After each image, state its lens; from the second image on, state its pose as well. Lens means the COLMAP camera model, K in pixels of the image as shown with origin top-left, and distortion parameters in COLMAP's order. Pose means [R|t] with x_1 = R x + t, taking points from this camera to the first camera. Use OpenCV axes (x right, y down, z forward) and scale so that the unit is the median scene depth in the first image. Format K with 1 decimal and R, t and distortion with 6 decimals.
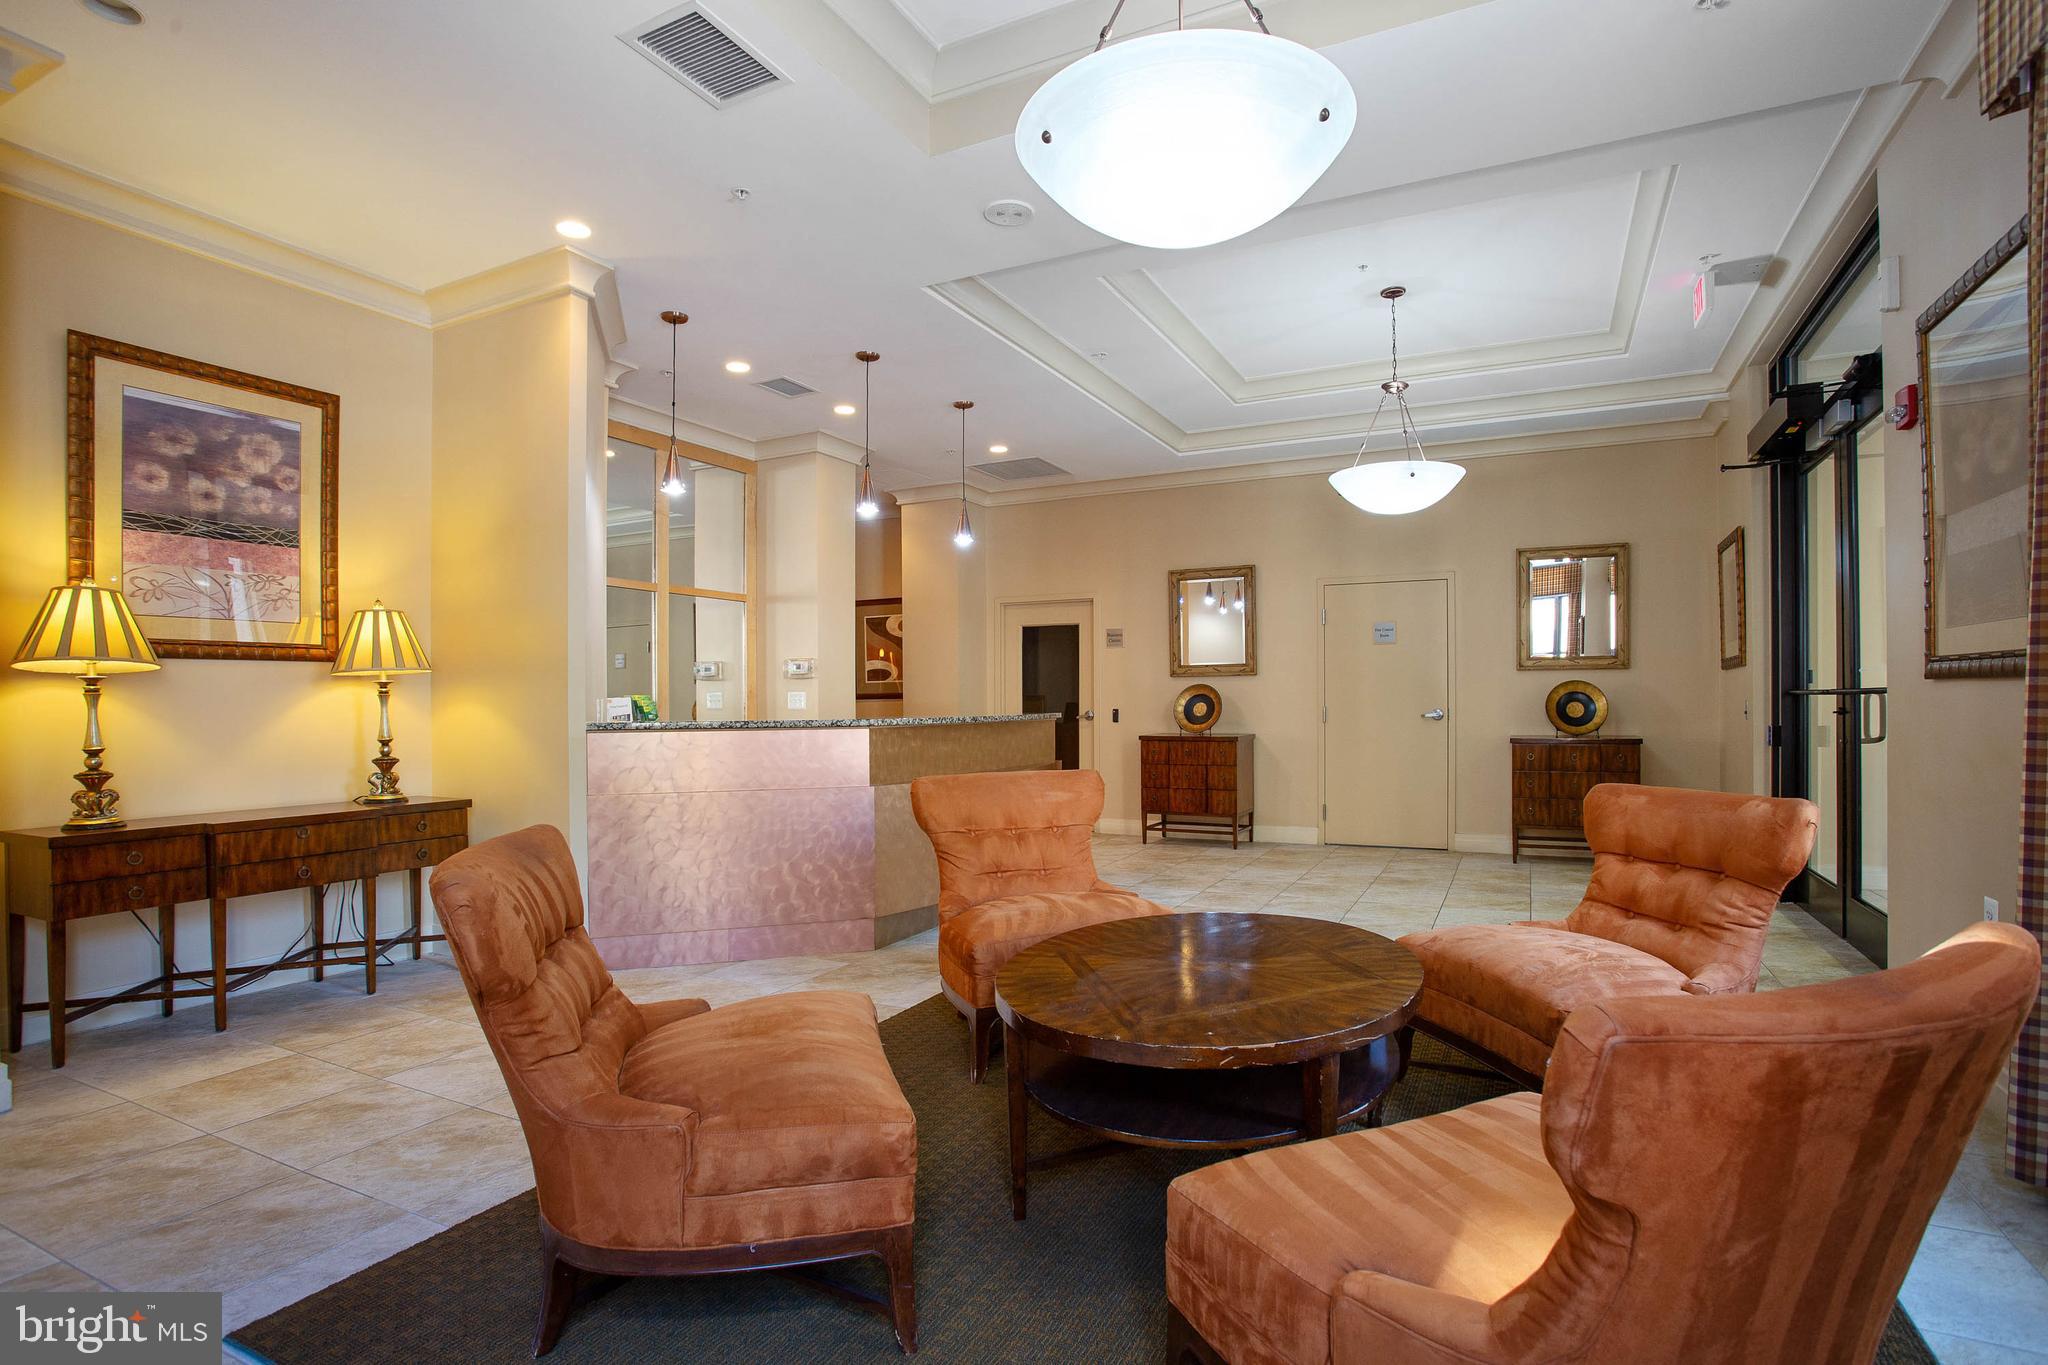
lens RADIAL K [[1040.5, 0, 1012.2], [0, 1040.5, 687.3], [0, 0, 1]] dist [0.003006, 0.001262]
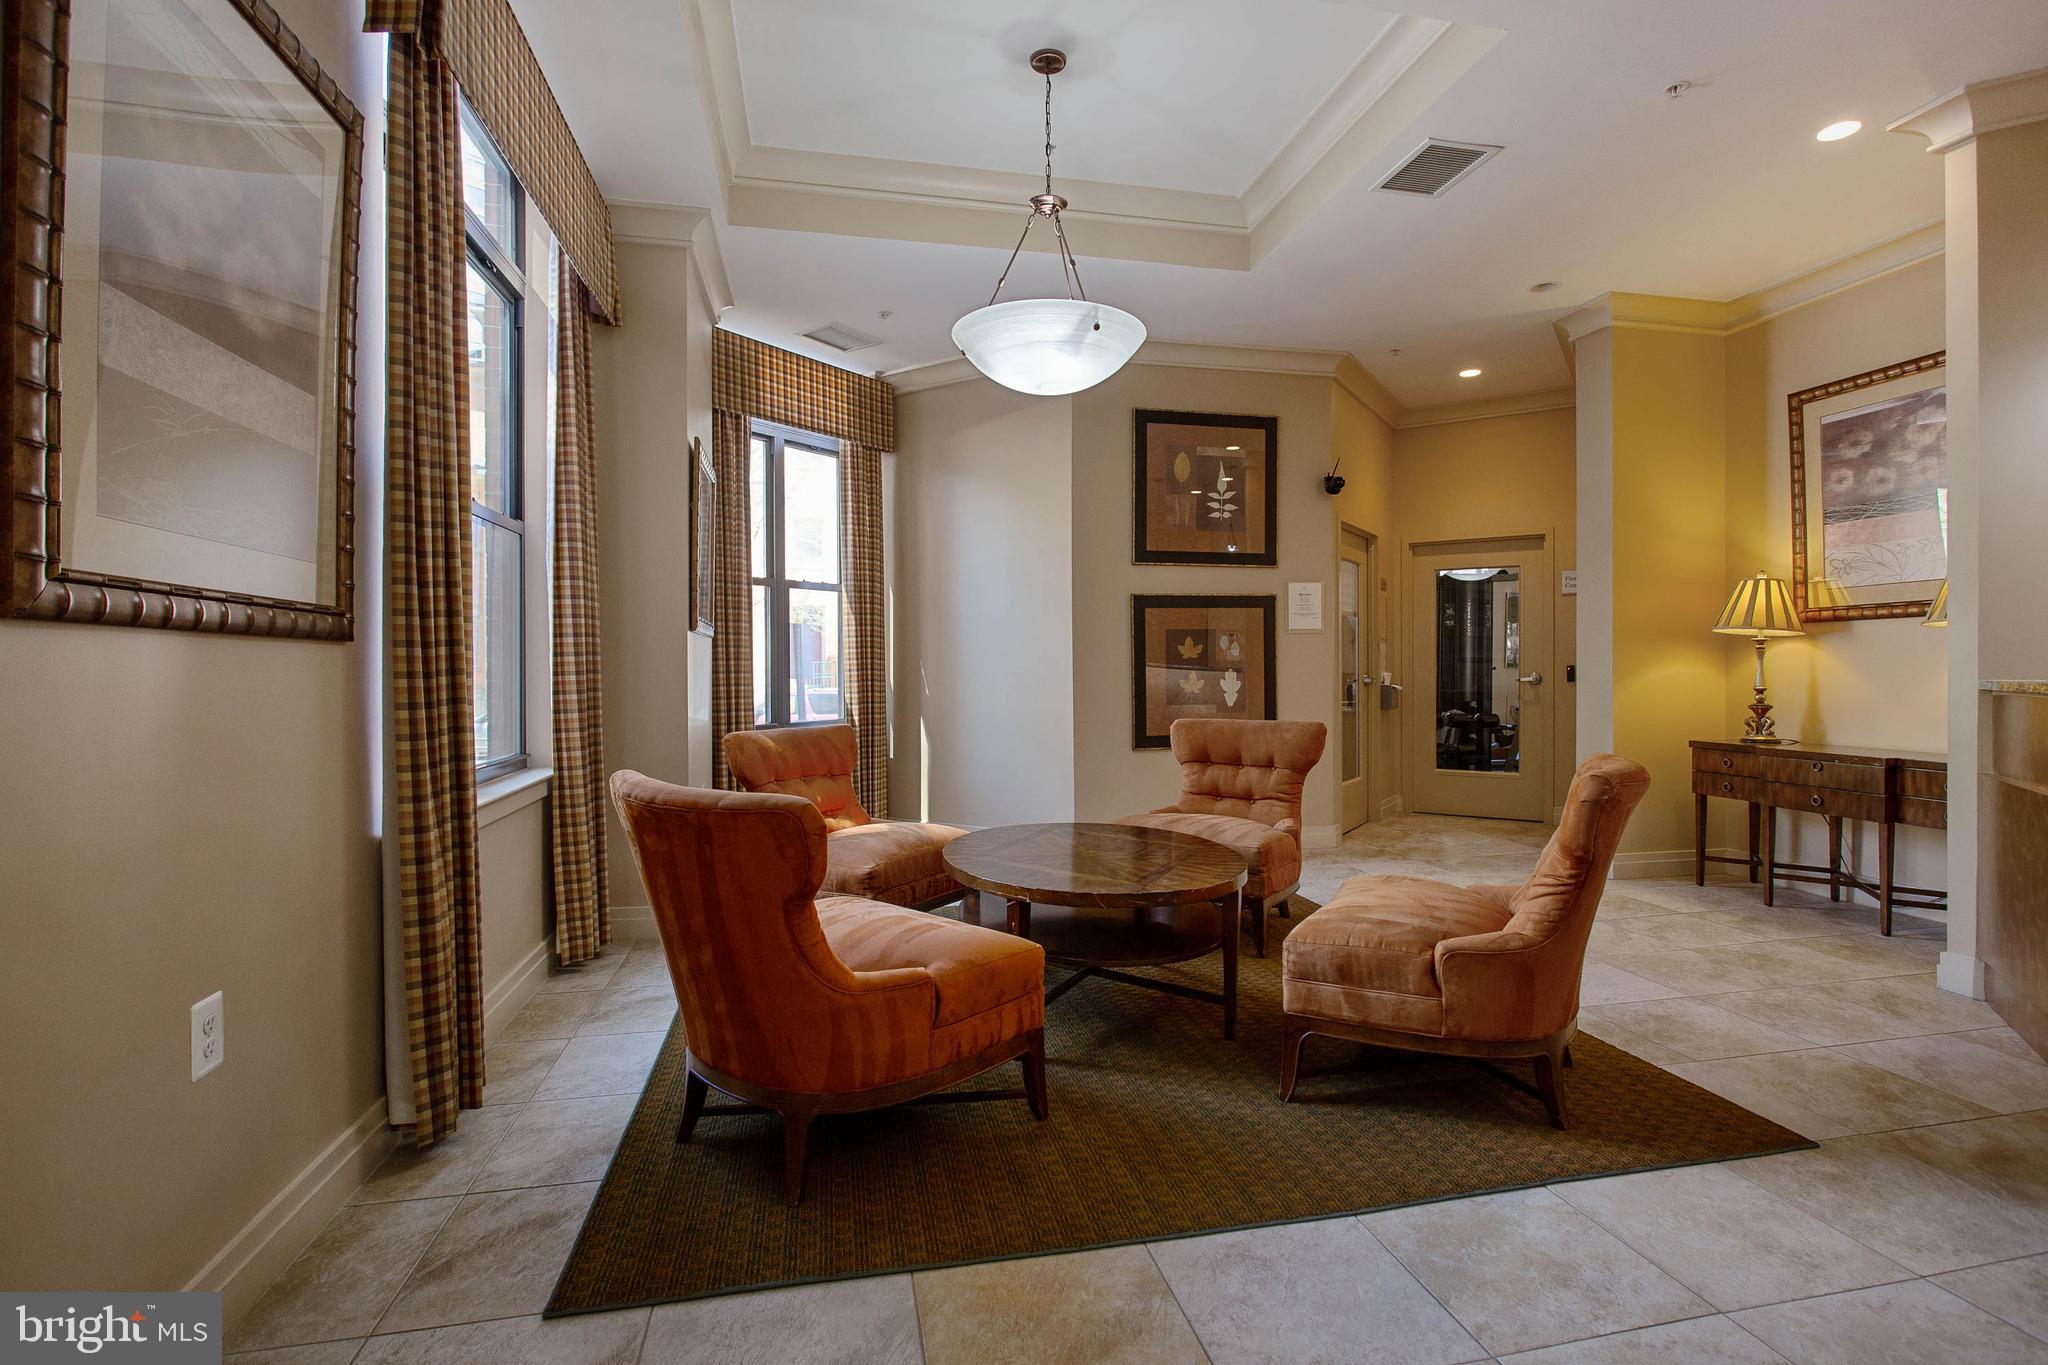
lens RADIAL K [[1040.5, 0, 1025.9], [0, 1040.5, 675.9], [0, 0, 1]] dist [0.003006, 0.001262]
pose [[-0.775951, 0.015662, -0.630598, 0.756325], [0.016902, 0.999849, 0.004036, 0.016805], [0.630566, -0.007527, -0.776099, 1.356421]]
